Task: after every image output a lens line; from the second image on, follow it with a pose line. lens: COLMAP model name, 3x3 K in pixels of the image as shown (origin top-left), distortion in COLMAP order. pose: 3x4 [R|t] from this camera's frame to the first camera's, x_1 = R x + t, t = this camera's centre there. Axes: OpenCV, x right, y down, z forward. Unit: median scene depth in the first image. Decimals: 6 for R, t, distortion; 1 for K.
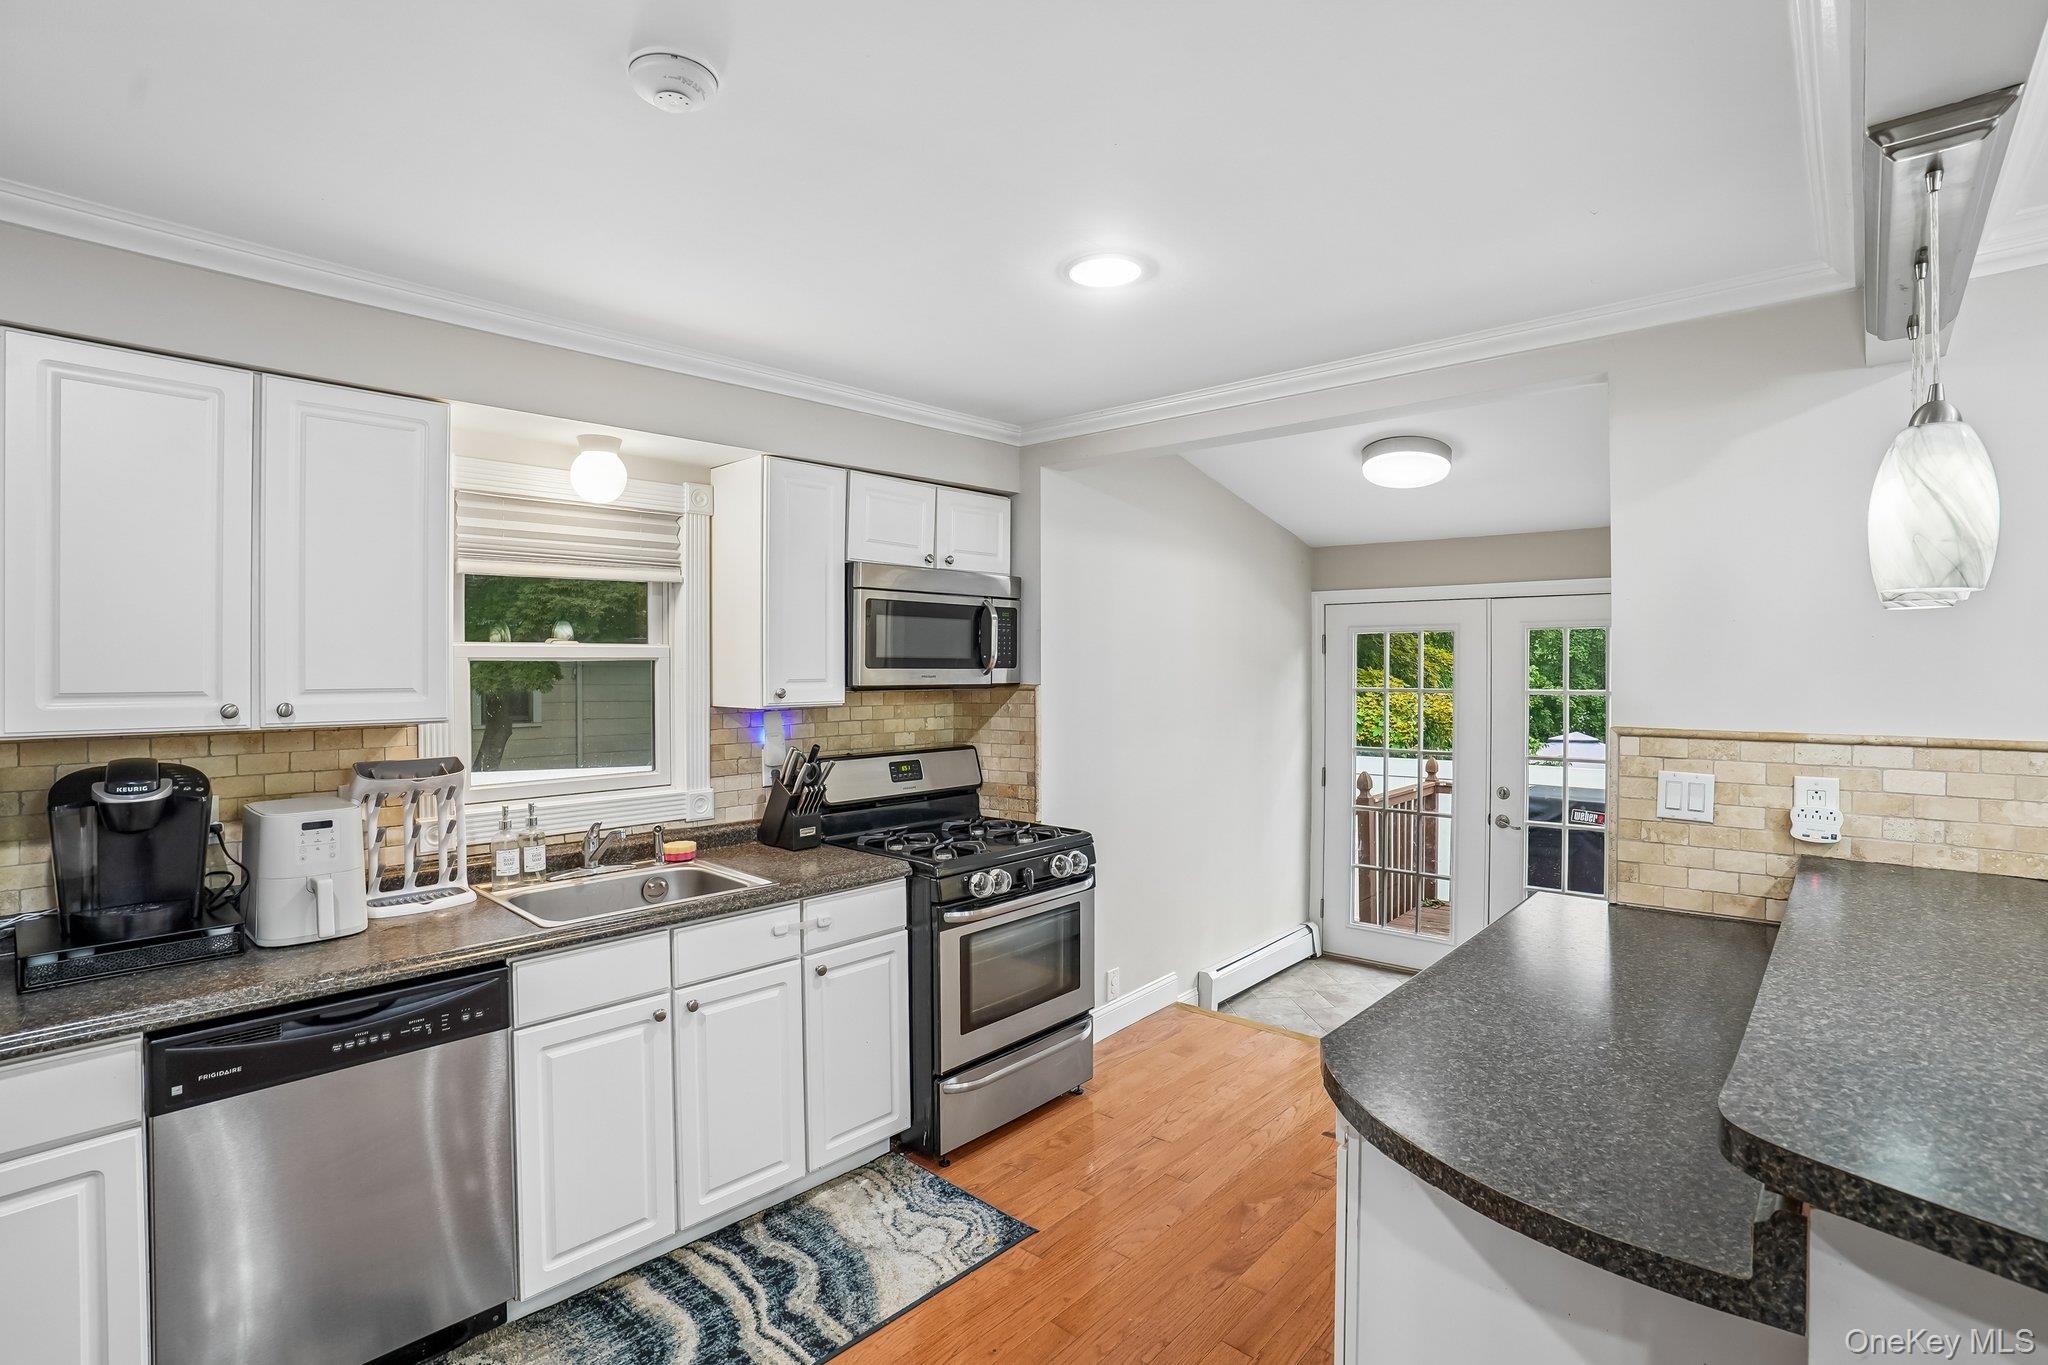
lens RADIAL K [[974.8, 0, 1019.9], [0, 974.8, 665.9], [0, 0, 1]] dist [-0.088093, 0.035816]
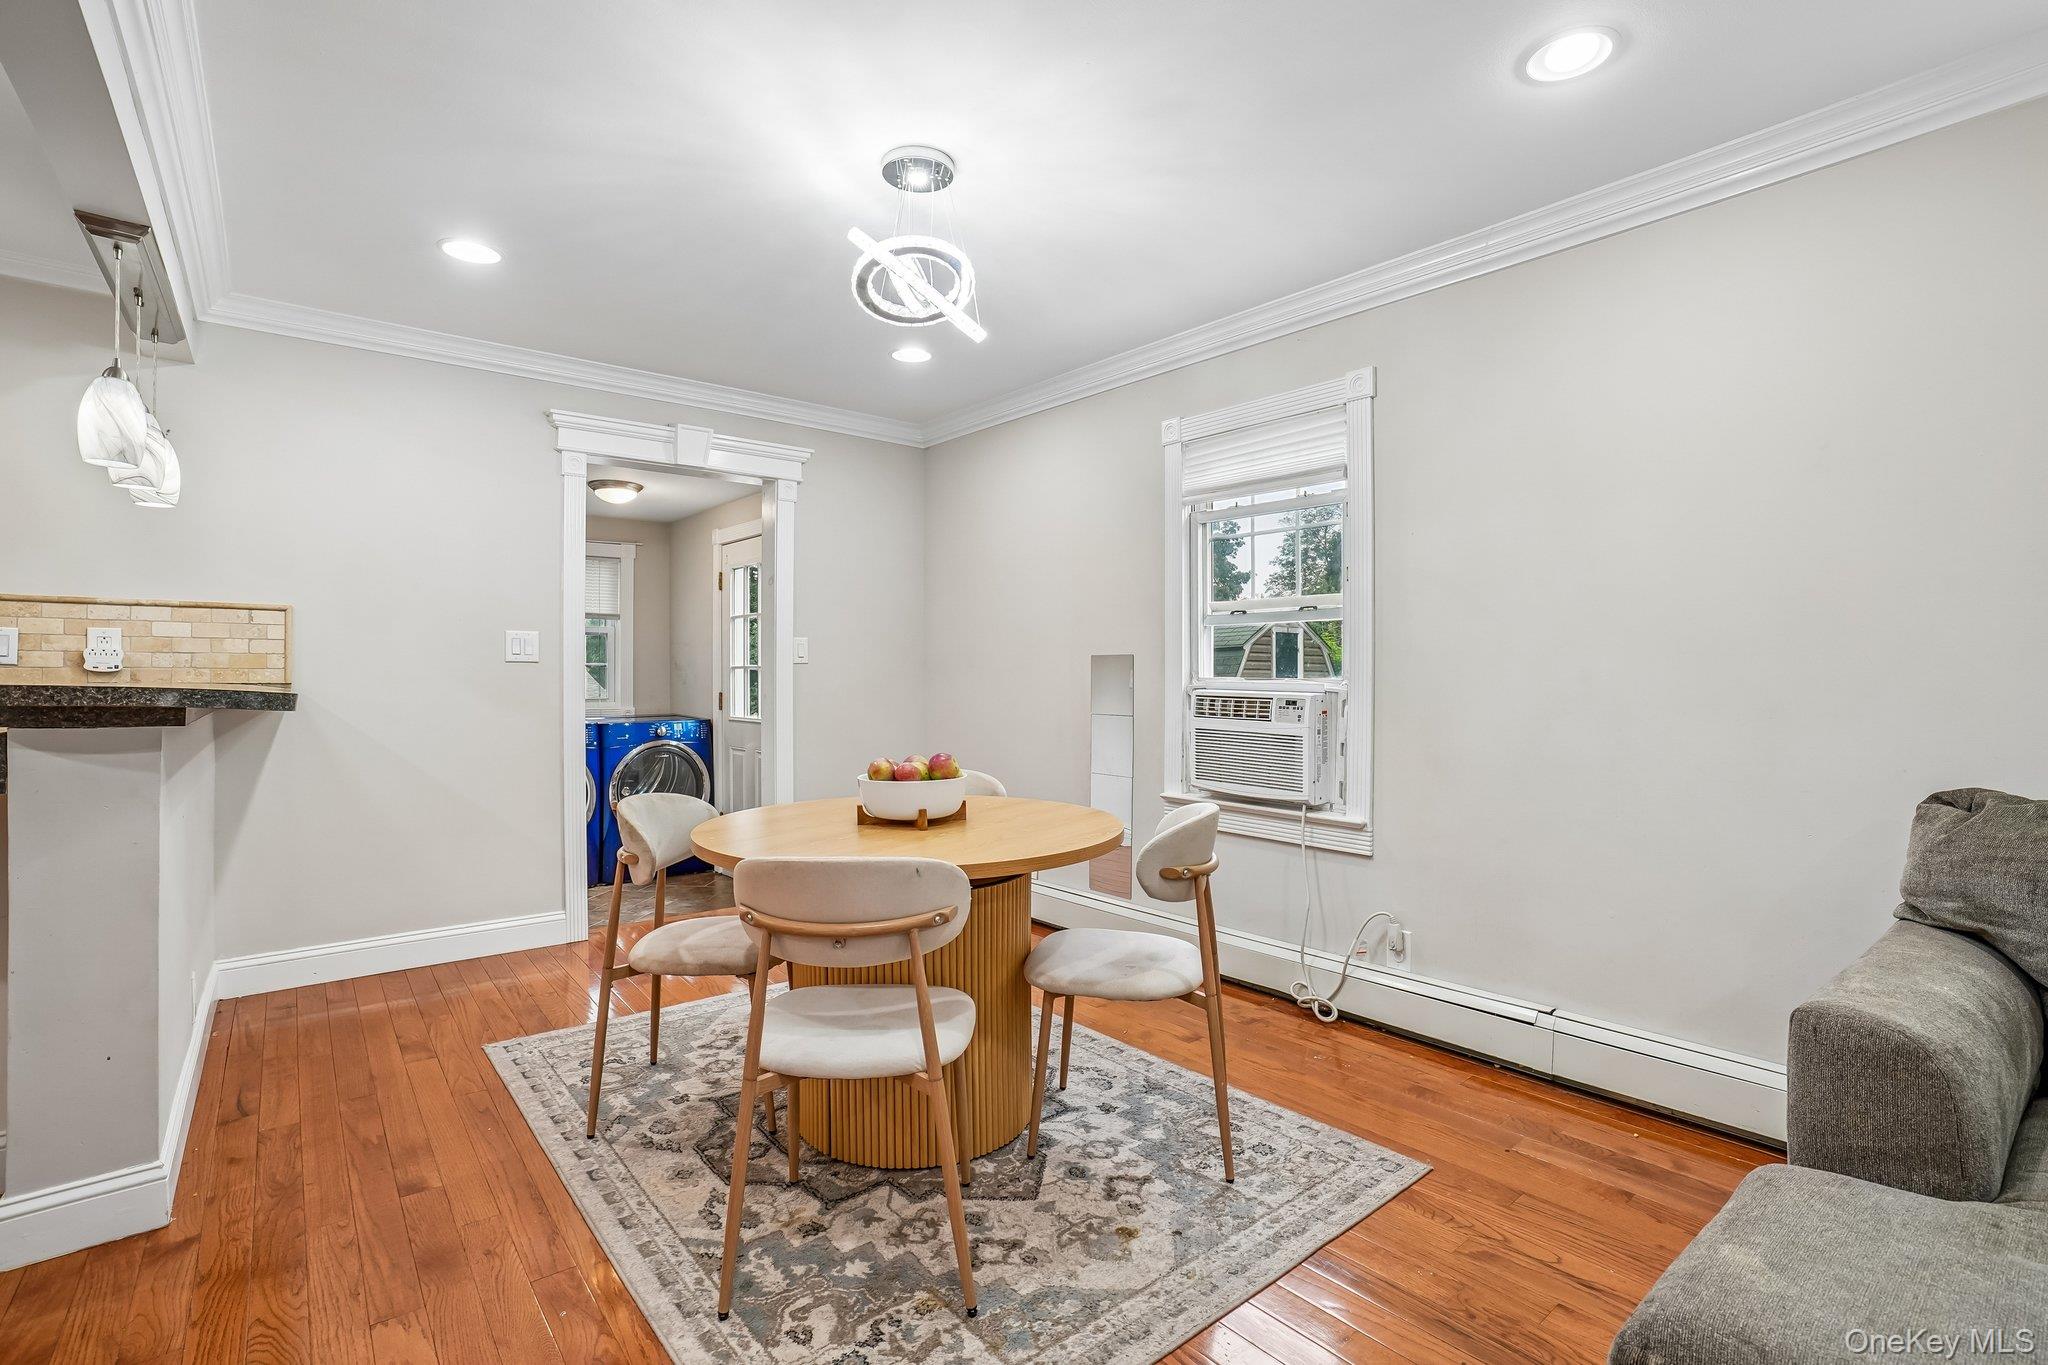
lens RADIAL K [[945.2, 0, 1024.0], [0, 945.2, 682.5], [0, 0, 1]] dist [-0.050940, 0.019191]
pose [[0.157935, -0.001528, 0.987448, -0.282837], [-0.003890, 0.999990, 0.002169, 0.170499], [-0.987442, -0.004184, 0.157928, -0.556980]]
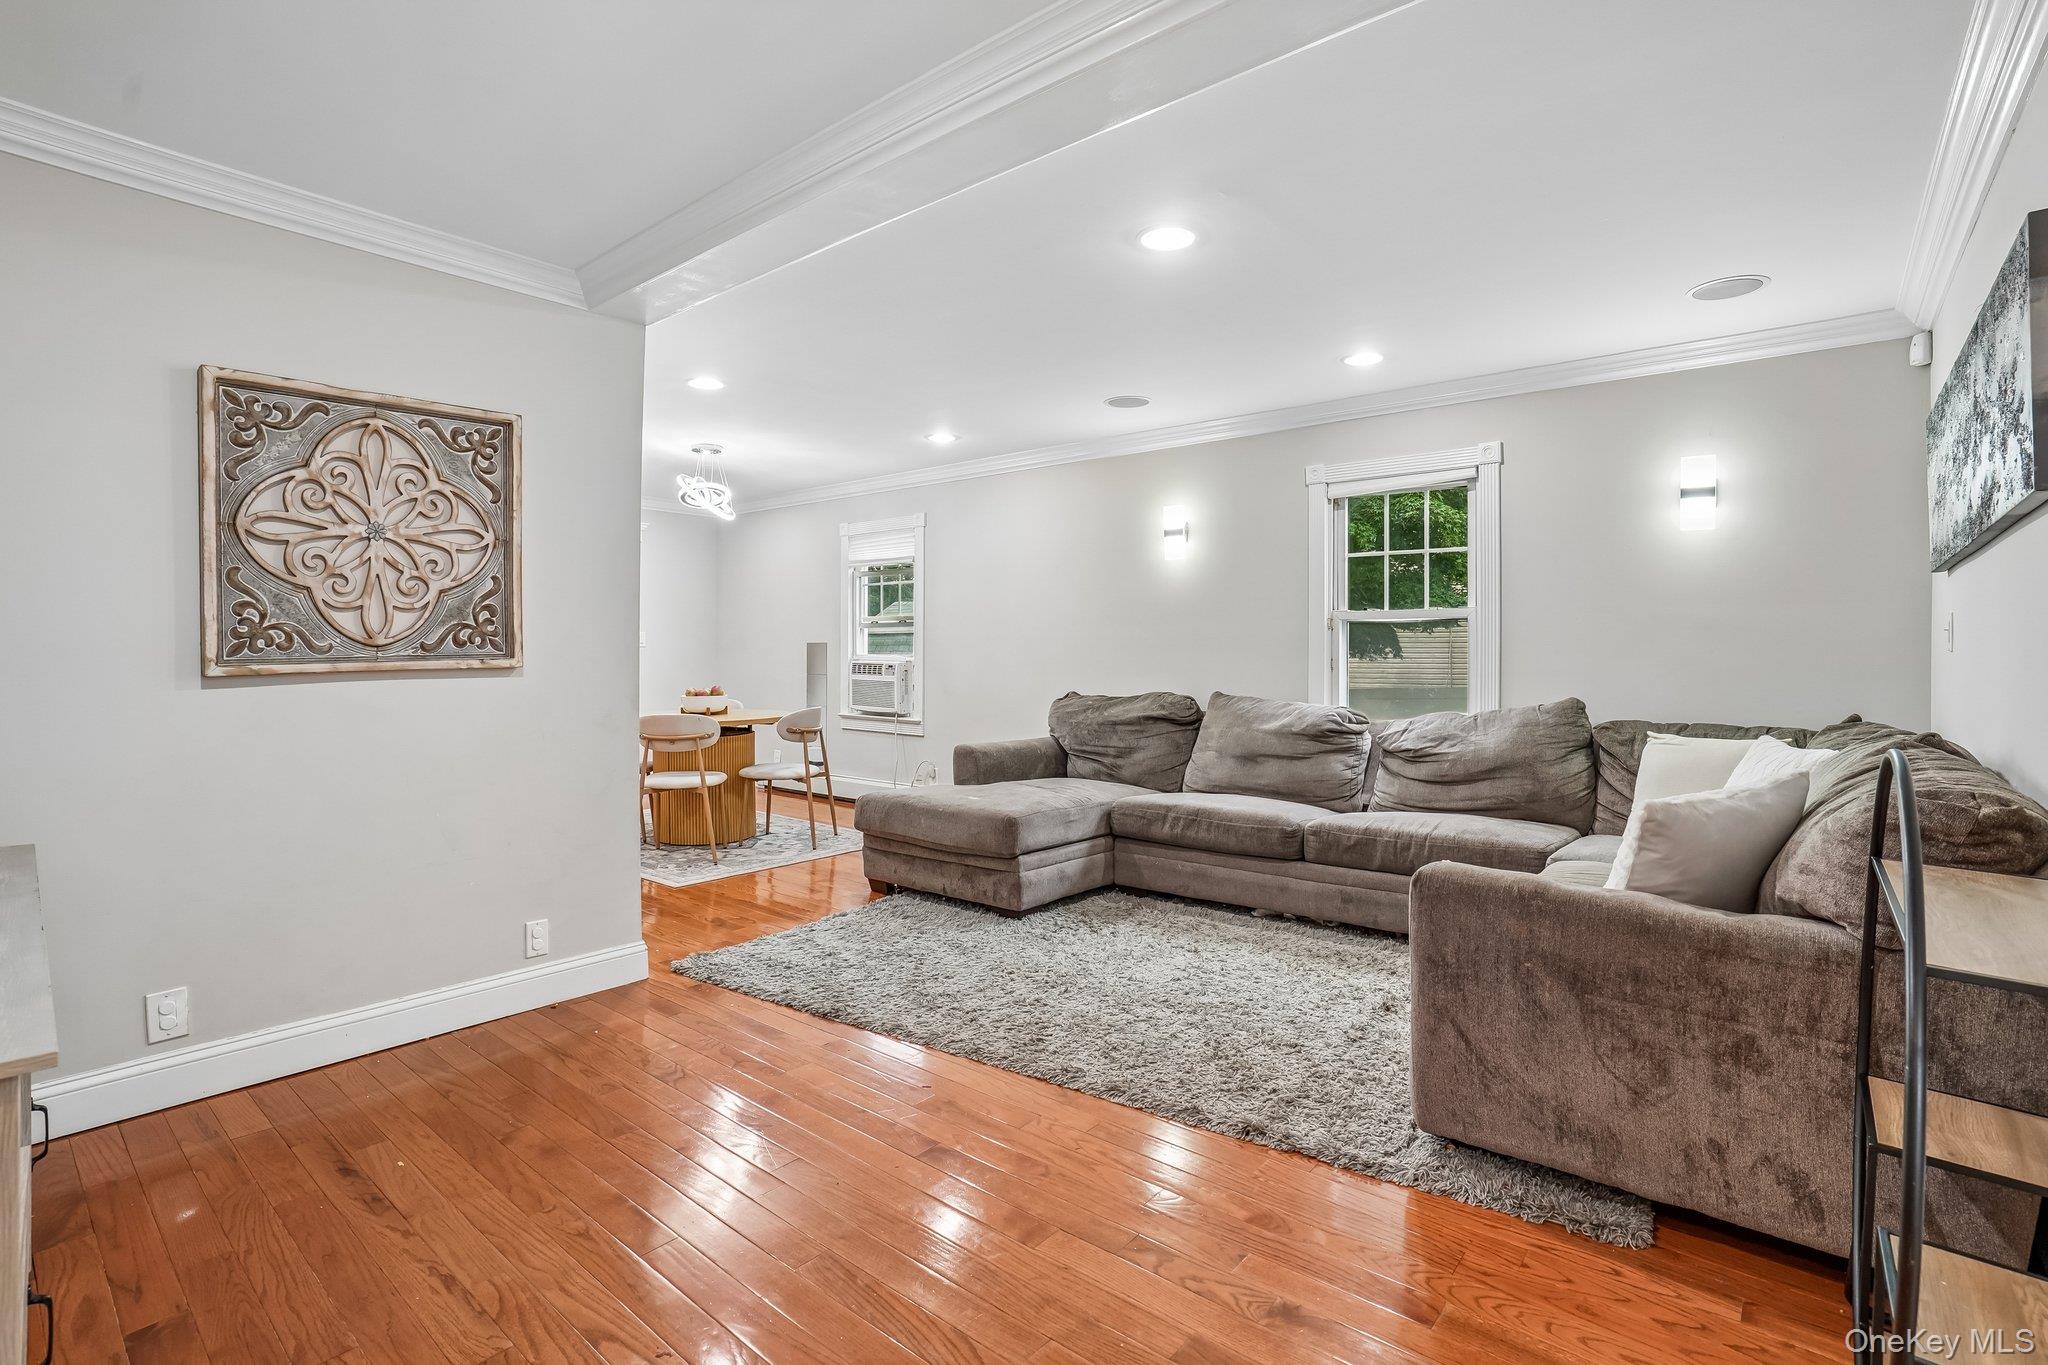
lens RADIAL K [[936.0, 0, 1017.5], [0, 936.0, 667.8], [0, 0, 1]] dist [-0.076659, 0.020120]
pose [[-0.040408, -0.008190, 0.999150, -1.661940], [-0.002466, 0.999964, 0.008097, 0.181476], [-0.999180, -0.002136, -0.040427, -0.969913]]
